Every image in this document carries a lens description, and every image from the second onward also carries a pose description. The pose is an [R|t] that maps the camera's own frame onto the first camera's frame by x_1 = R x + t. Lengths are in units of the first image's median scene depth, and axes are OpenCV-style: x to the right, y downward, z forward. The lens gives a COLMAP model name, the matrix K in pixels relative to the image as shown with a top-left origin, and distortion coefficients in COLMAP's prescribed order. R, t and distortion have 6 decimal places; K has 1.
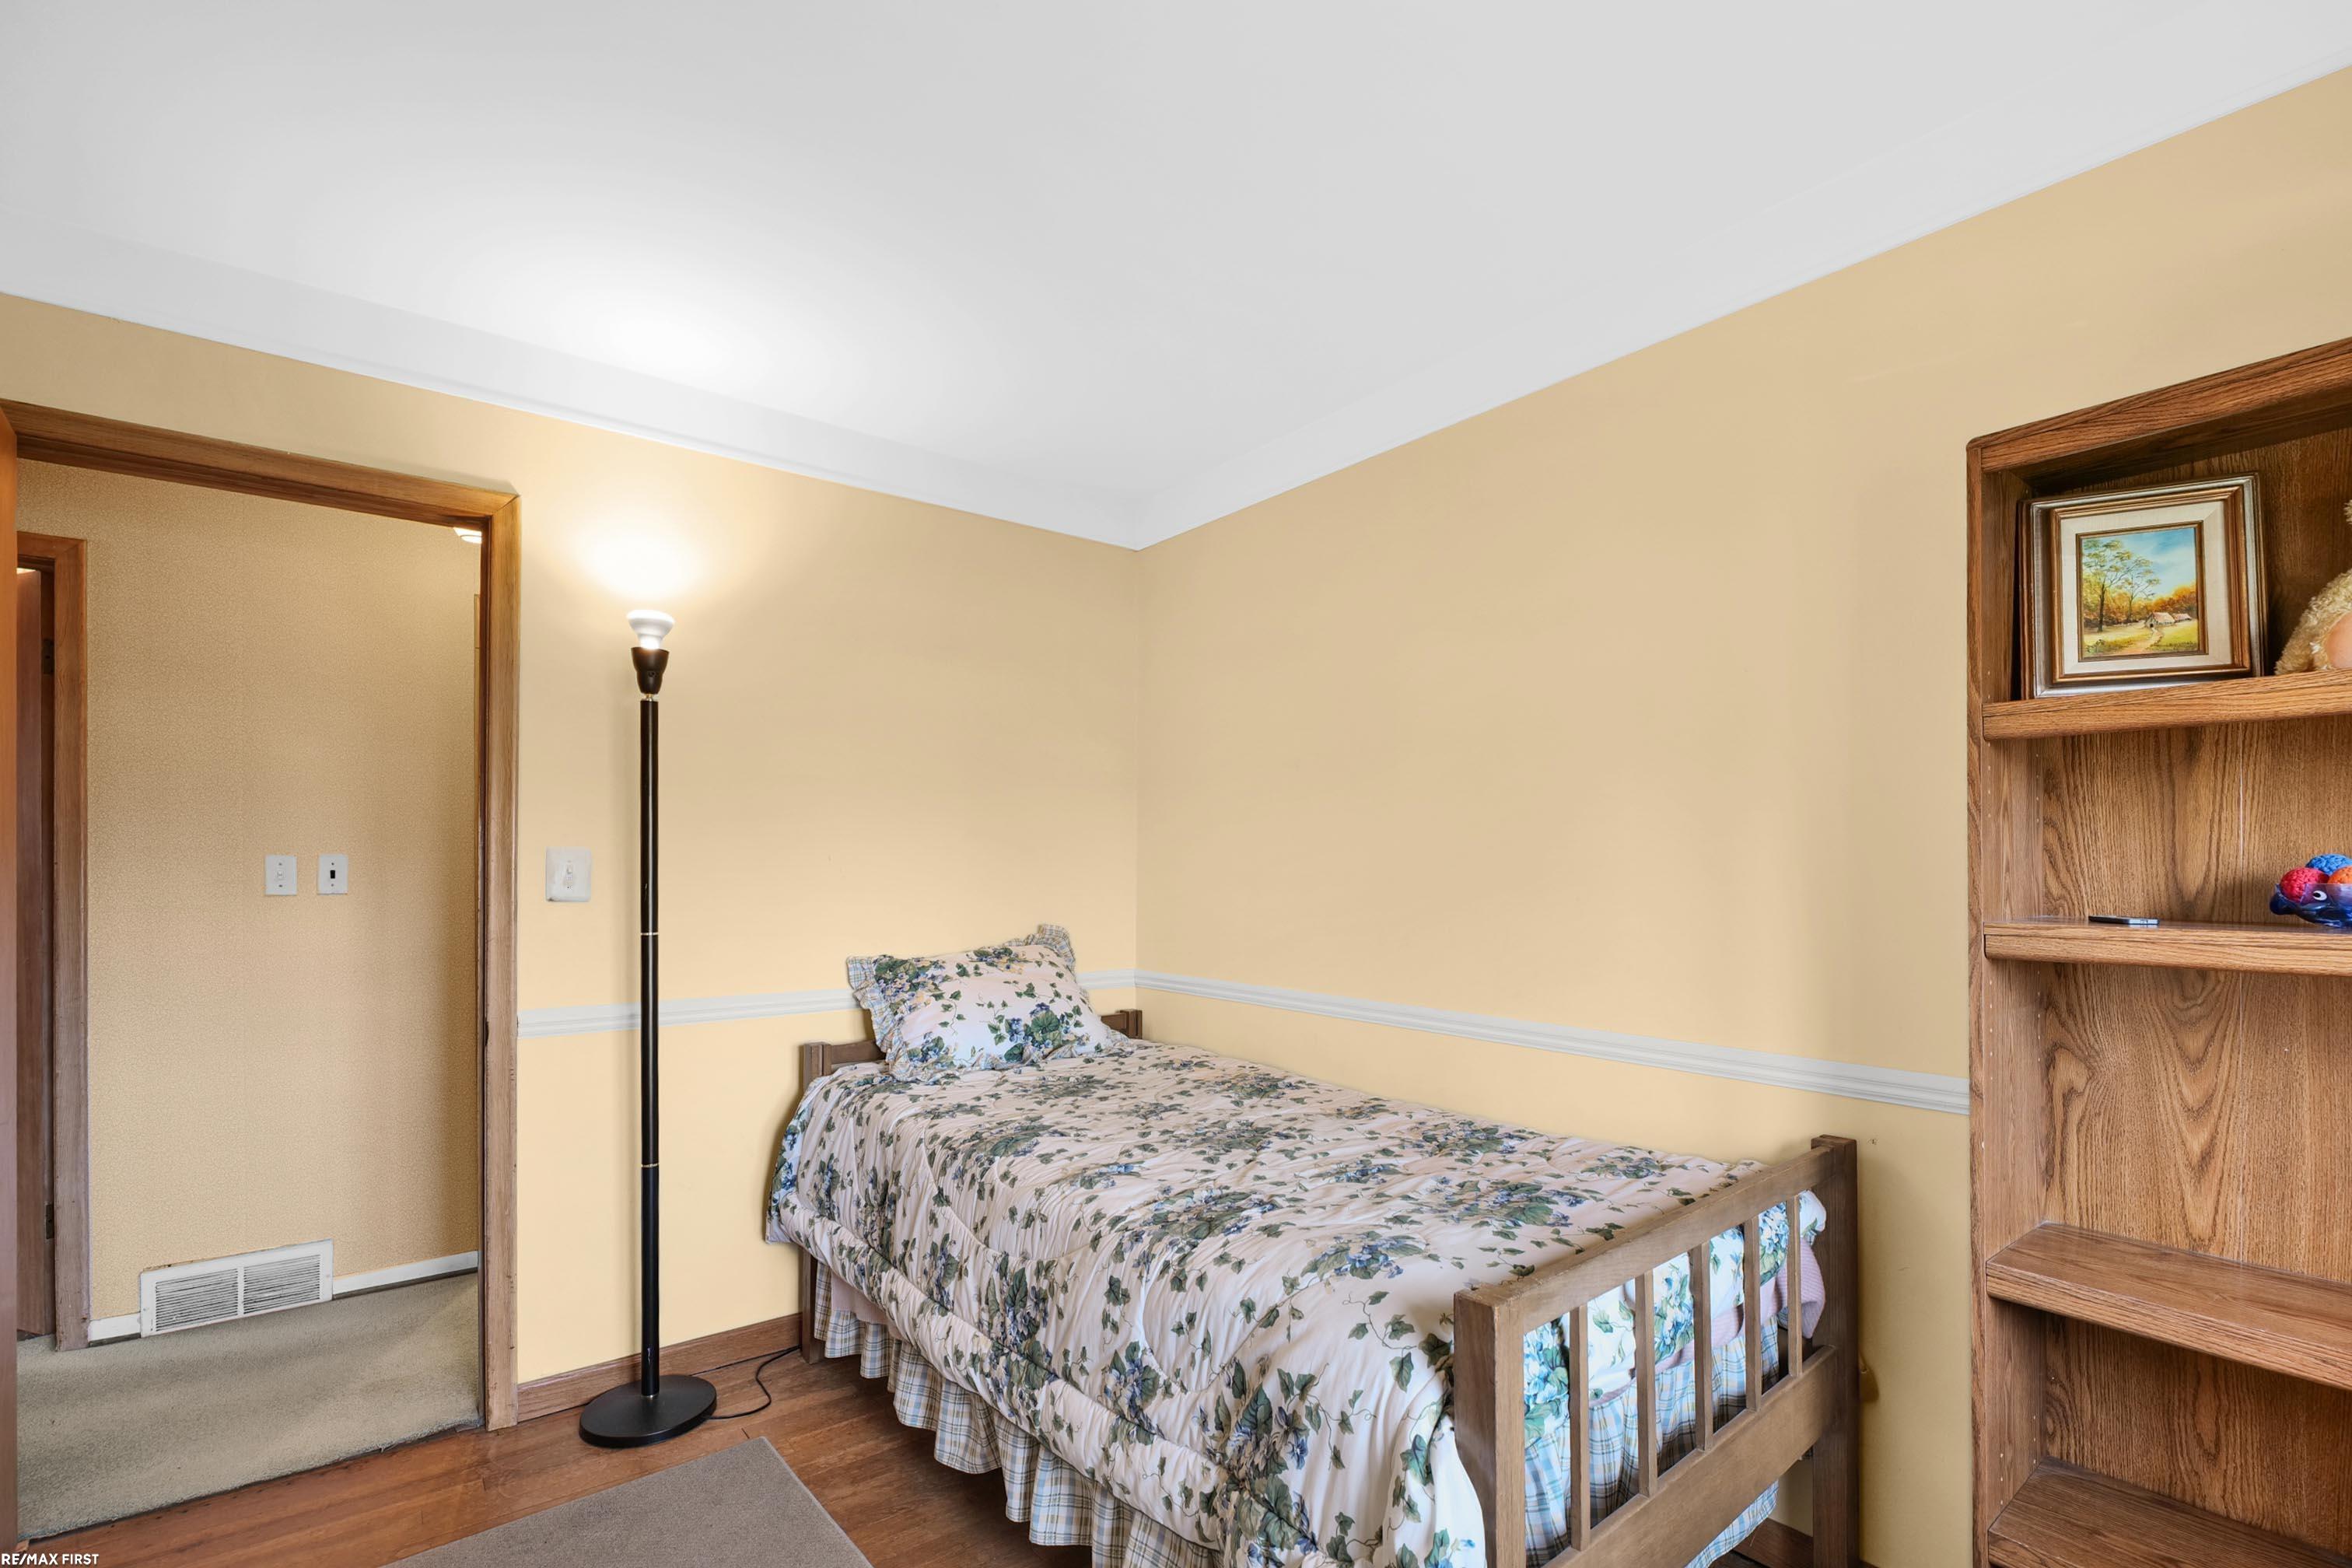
lens RADIAL K [[1054.3, 0, 1172.1], [0, 1054.3, 848.9], [0, 0, 1]] dist [0.000204, 0.000018]
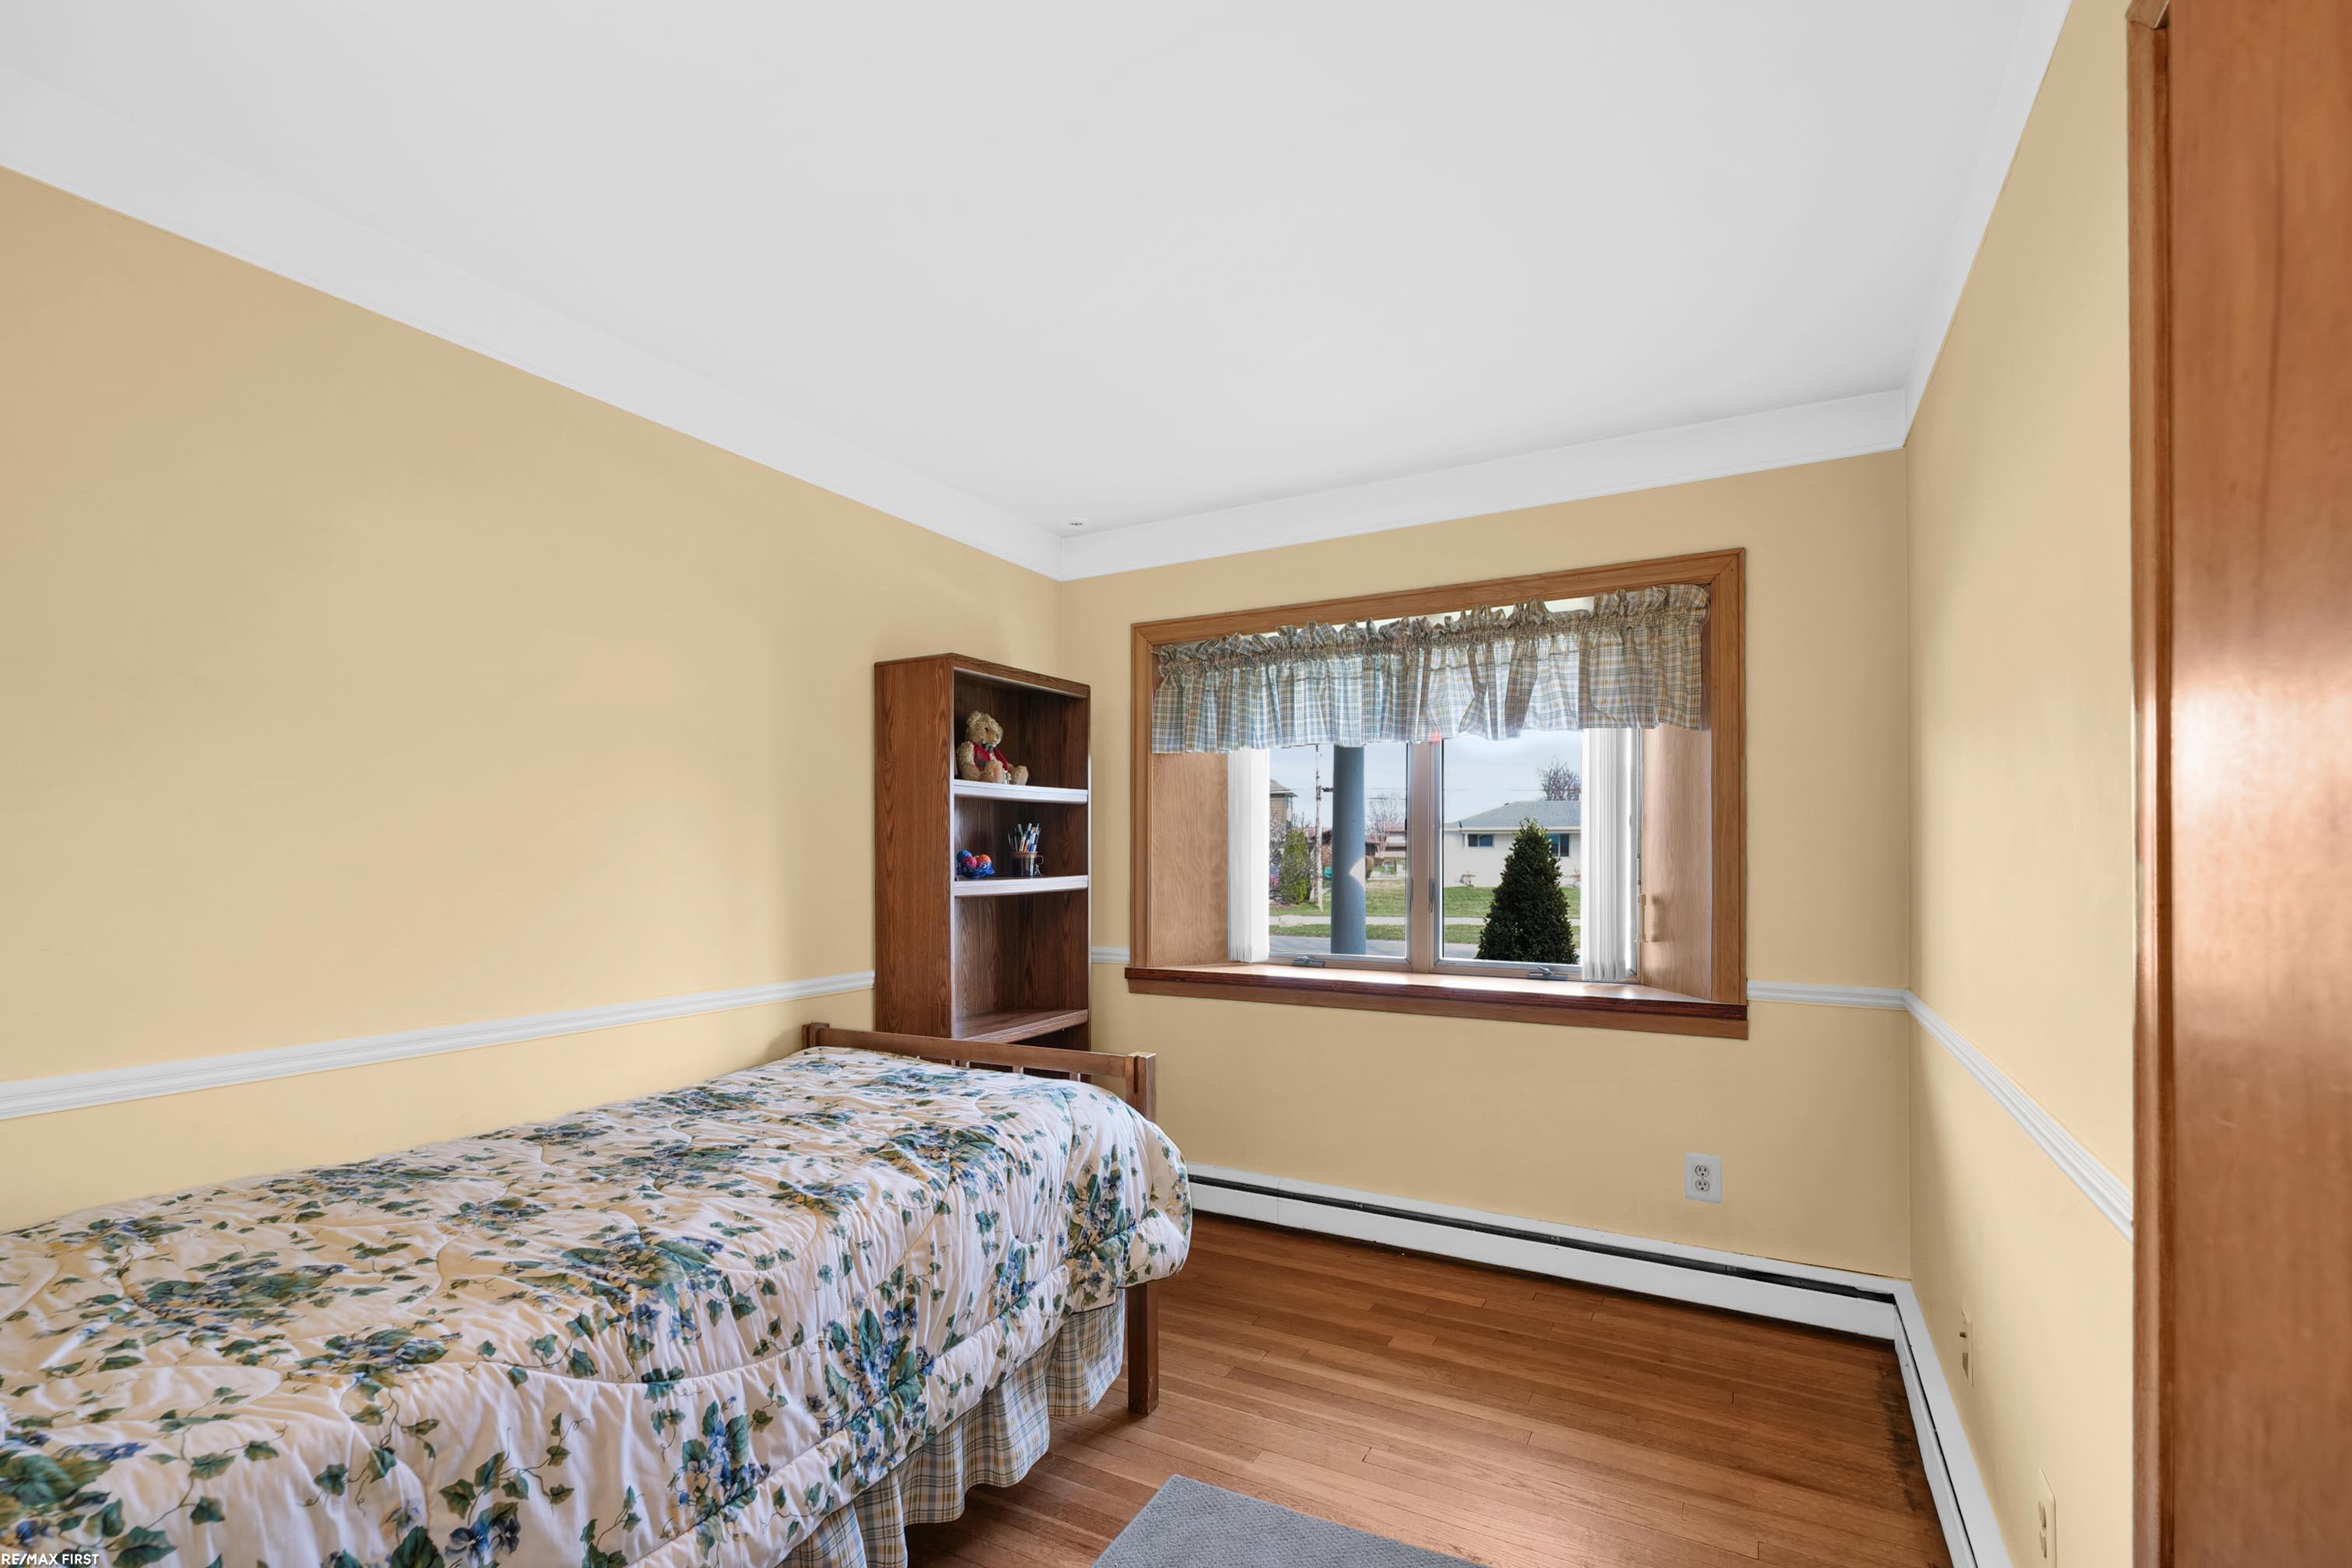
lens RADIAL K [[1054.3, 0, 1172.1], [0, 1054.3, 848.9], [0, 0, 1]] dist [0.000204, 0.000018]
pose [[-0.376573, -0.002932, 0.926382, -1.070830], [-0.008567, 0.999963, -0.000318, 0.009576], [-0.926347, -0.008056, -0.376584, 1.114936]]
